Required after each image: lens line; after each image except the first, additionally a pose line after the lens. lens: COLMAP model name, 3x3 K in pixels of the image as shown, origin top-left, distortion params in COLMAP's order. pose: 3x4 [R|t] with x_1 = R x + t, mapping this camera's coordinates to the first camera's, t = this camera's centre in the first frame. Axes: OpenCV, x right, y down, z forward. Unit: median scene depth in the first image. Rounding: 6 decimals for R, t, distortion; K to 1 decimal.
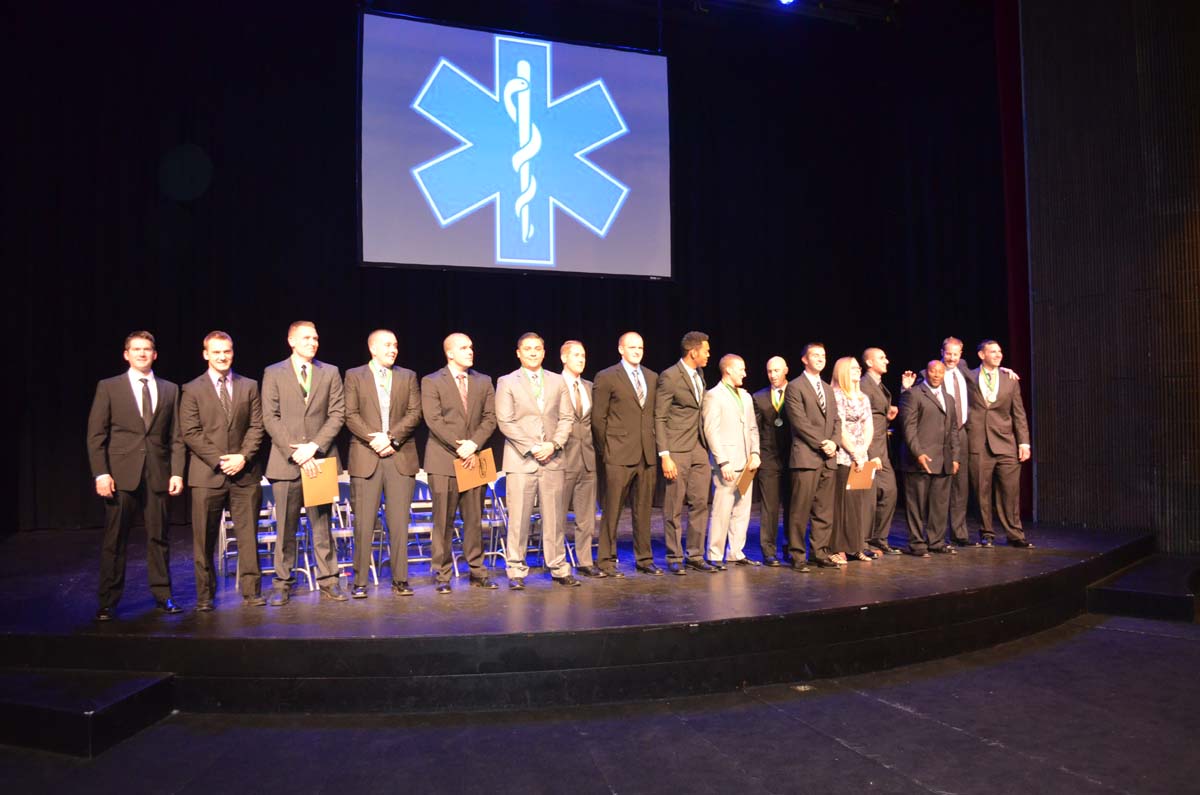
lens RADIAL K [[959.6, 0, 600.0], [0, 959.6, 397.5], [0, 0, 1]] dist [-0.061846, -0.004228]
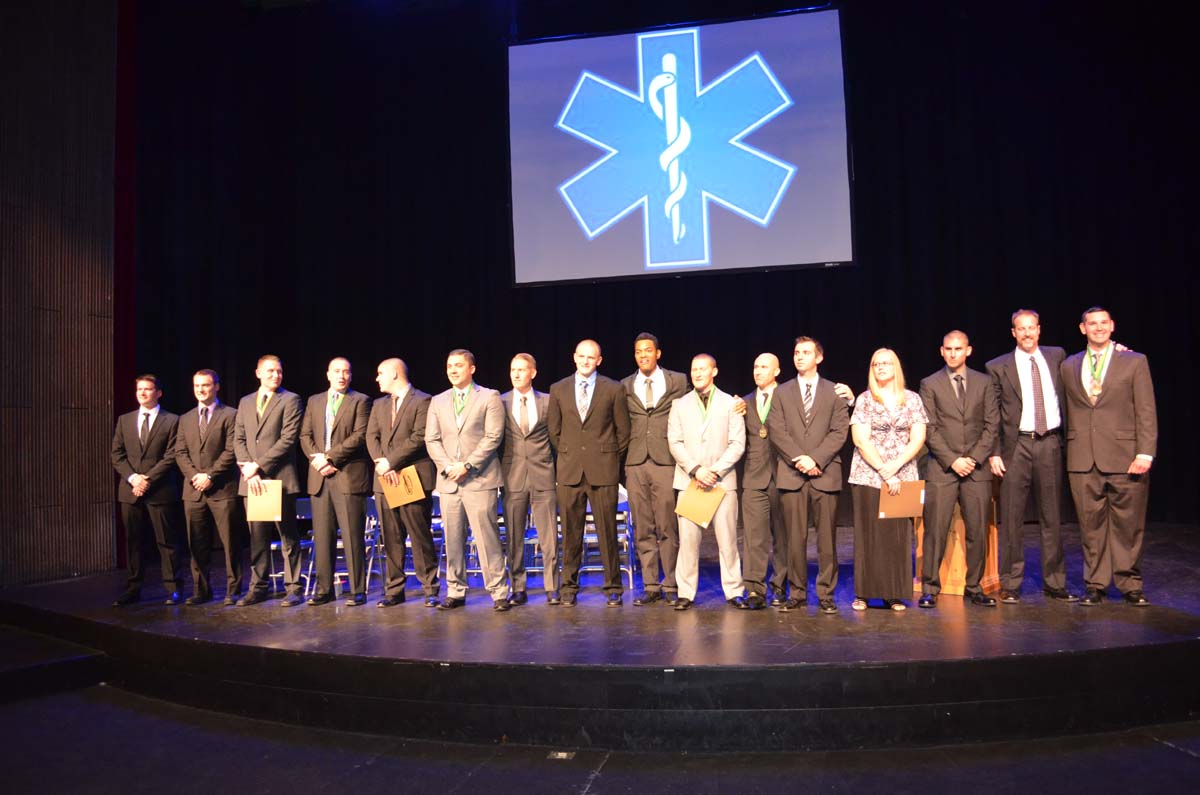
lens RADIAL K [[959.6, 0, 600.0], [0, 959.6, 397.5], [0, 0, 1]] dist [-0.061846, -0.004228]
pose [[0.828694, -0.038255, -0.558393, 0.504098], [0.037491, 0.999215, -0.012815, -0.000601], [0.558444, -0.010315, 0.829478, 0.222832]]
